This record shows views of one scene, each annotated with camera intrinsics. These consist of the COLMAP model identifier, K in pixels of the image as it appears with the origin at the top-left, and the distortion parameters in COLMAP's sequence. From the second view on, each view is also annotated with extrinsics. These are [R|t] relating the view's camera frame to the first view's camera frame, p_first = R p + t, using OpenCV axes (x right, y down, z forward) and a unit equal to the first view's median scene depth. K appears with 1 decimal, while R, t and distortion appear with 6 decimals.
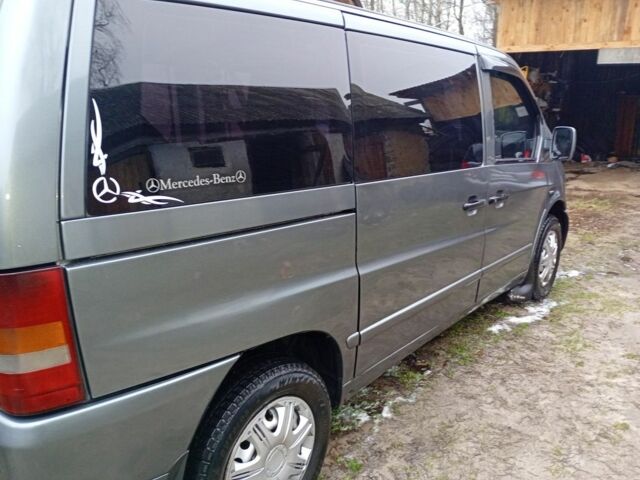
lens RADIAL K [[531.3, 0, 320.0], [0, 531.3, 240.0], [0, 0, 1]] dist [0.056666, -0.075240]
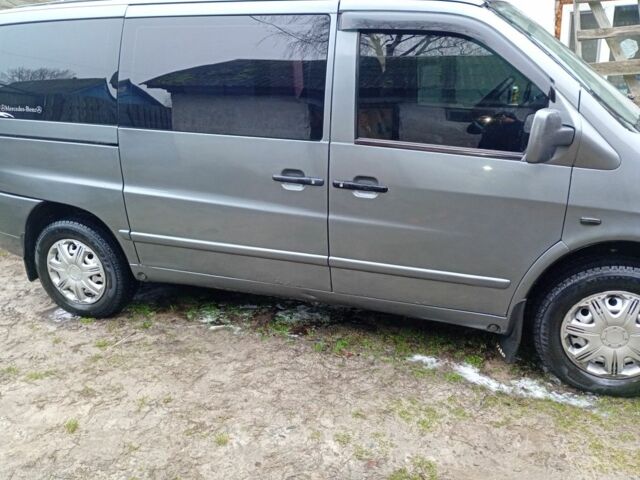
lens RADIAL K [[531.3, 0, 320.0], [0, 531.3, 240.0], [0, 0, 1]] dist [0.056666, -0.075240]
pose [[0.352343, 0.296941, -0.887514, 1.244017], [-0.215573, 0.948579, 0.231790, -0.203207], [0.910705, 0.109655, 0.398238, 0.712393]]
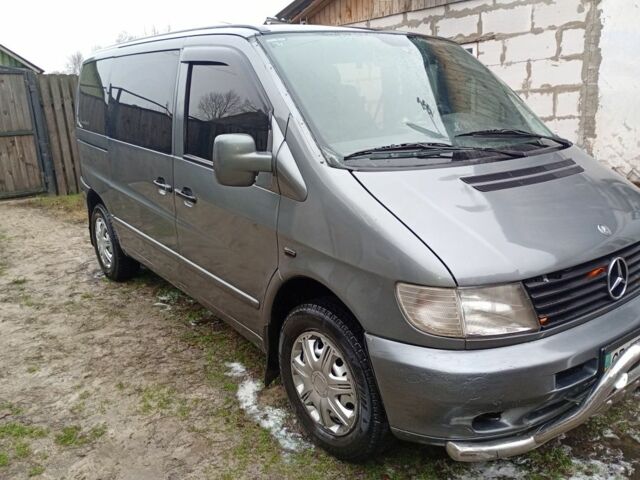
lens RADIAL K [[531.3, 0, 320.0], [0, 531.3, 240.0], [0, 0, 1]] dist [0.056666, -0.075240]
pose [[-0.225430, 0.265463, -0.937396, 1.380531], [-0.221581, 0.922977, 0.314666, -0.411703], [0.948727, 0.278644, -0.149245, 1.606599]]
